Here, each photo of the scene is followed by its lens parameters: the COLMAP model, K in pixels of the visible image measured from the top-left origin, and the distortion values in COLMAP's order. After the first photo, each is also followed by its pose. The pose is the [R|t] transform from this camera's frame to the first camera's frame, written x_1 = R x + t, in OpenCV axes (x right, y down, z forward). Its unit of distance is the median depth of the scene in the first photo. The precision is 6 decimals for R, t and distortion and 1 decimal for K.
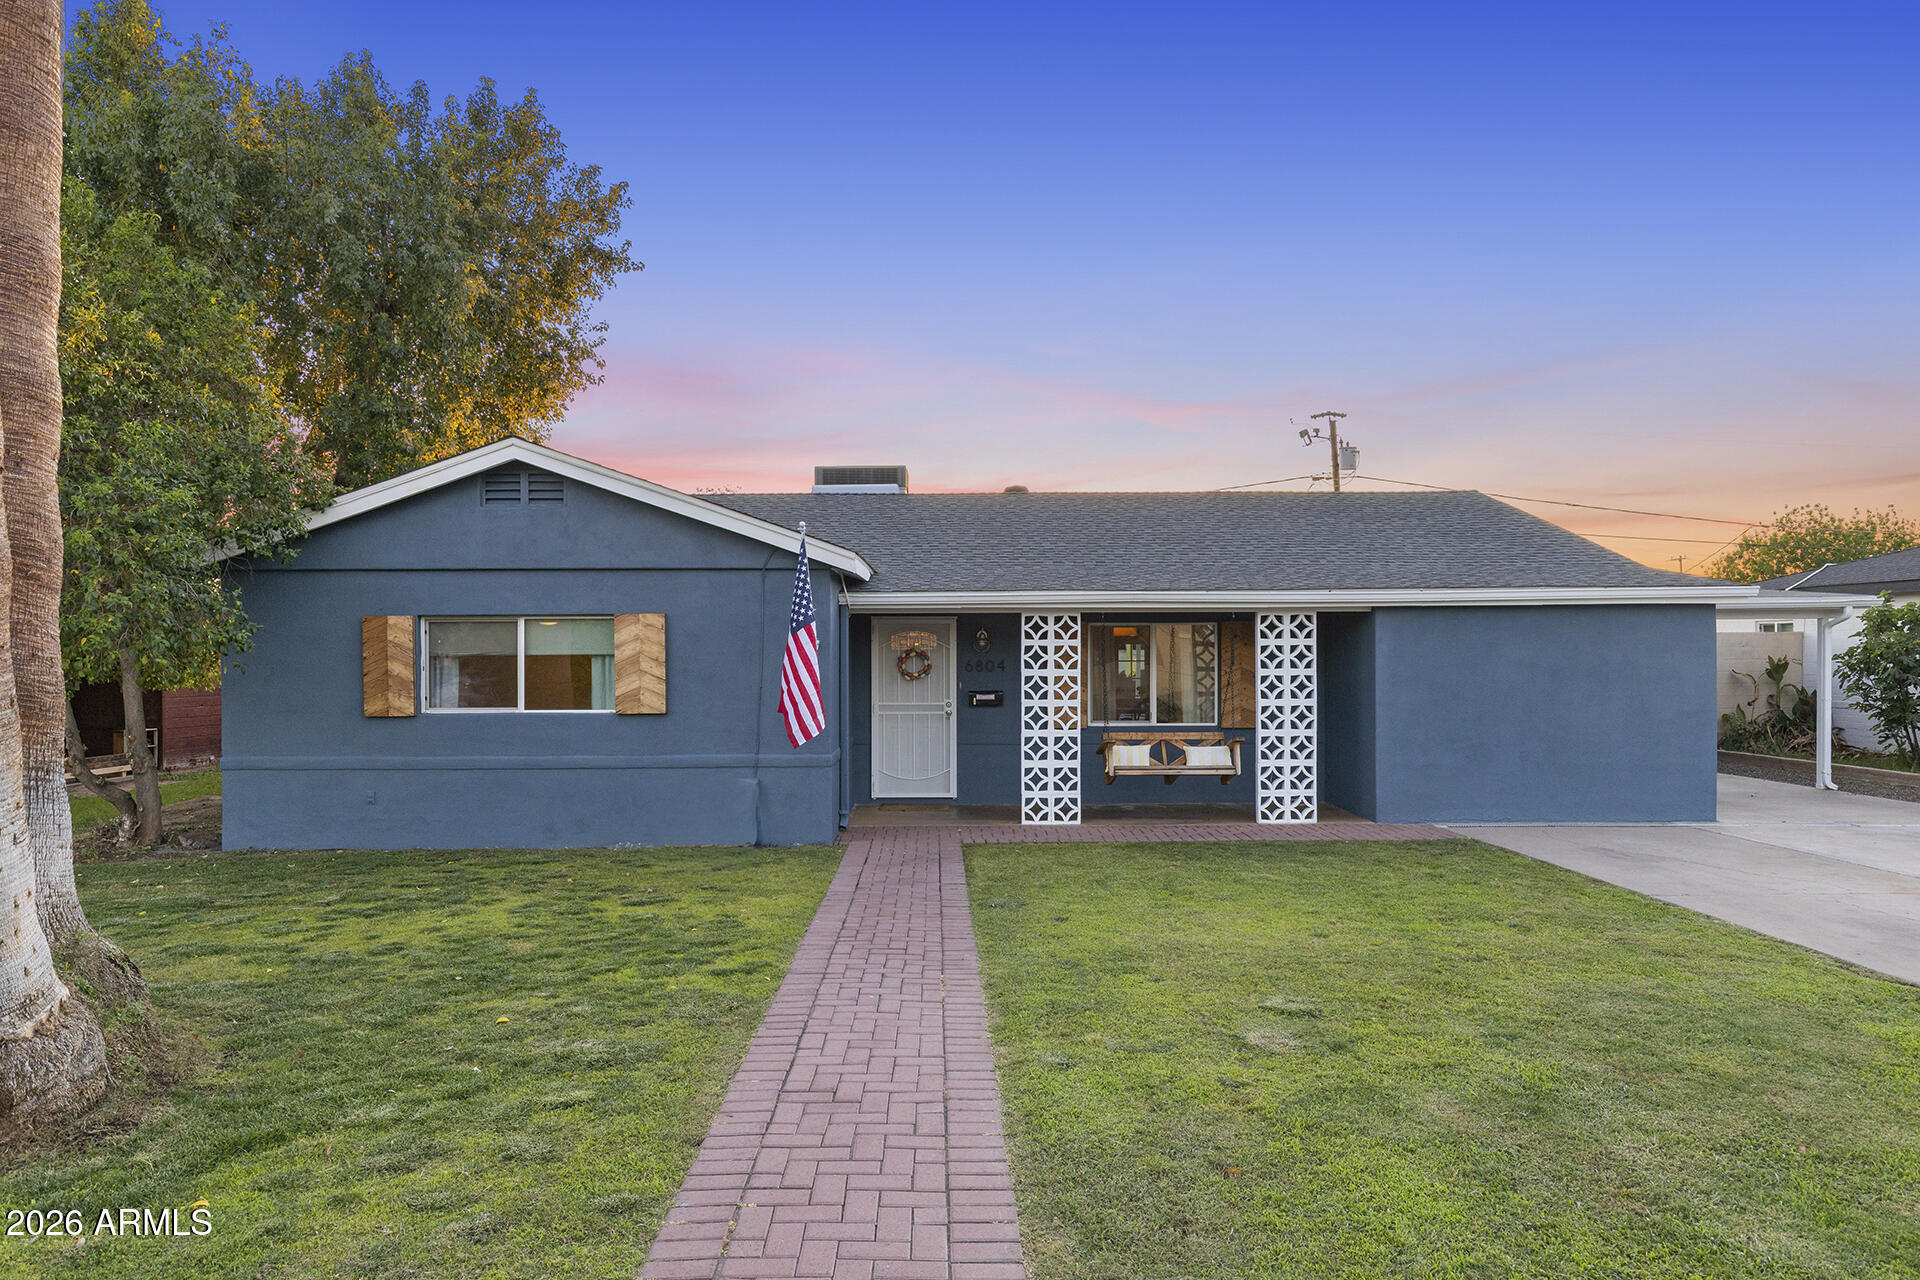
lens RADIAL K [[1142.0, 0, 959.5], [0, 1142.0, 693.3], [0, 0, 1]] dist [-0.005427, -0.001340]
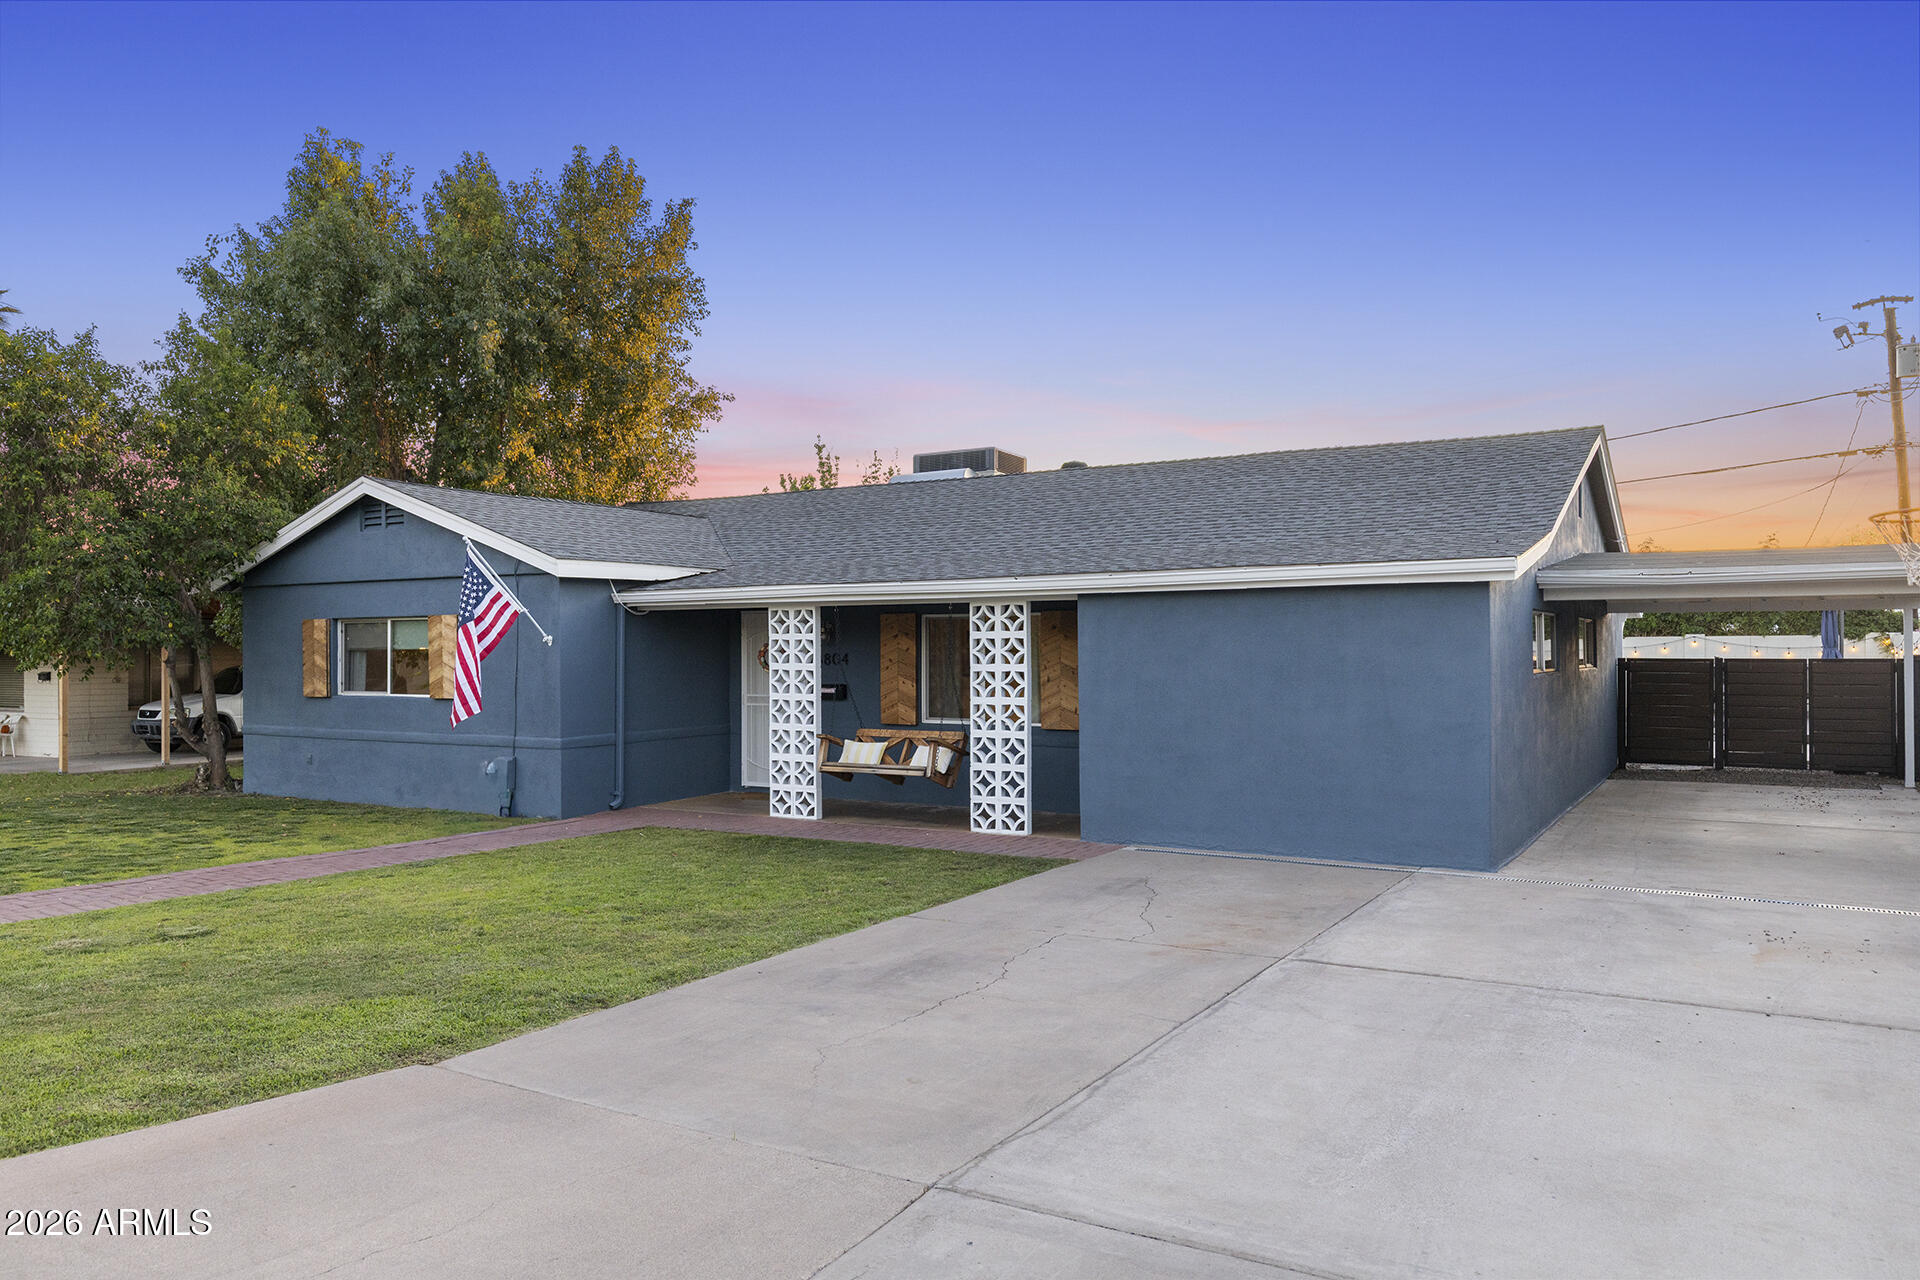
lens RADIAL K [[1382.7, 0, 958.0], [0, 1382.7, 641.9], [0, 0, 1]] dist [-0.026978, -0.004599]
pose [[0.859711, -0.003034, -0.510771, 0.821606], [-0.015937, 0.999336, -0.032761, -0.002286], [0.510532, 0.036305, 0.859092, 0.029439]]
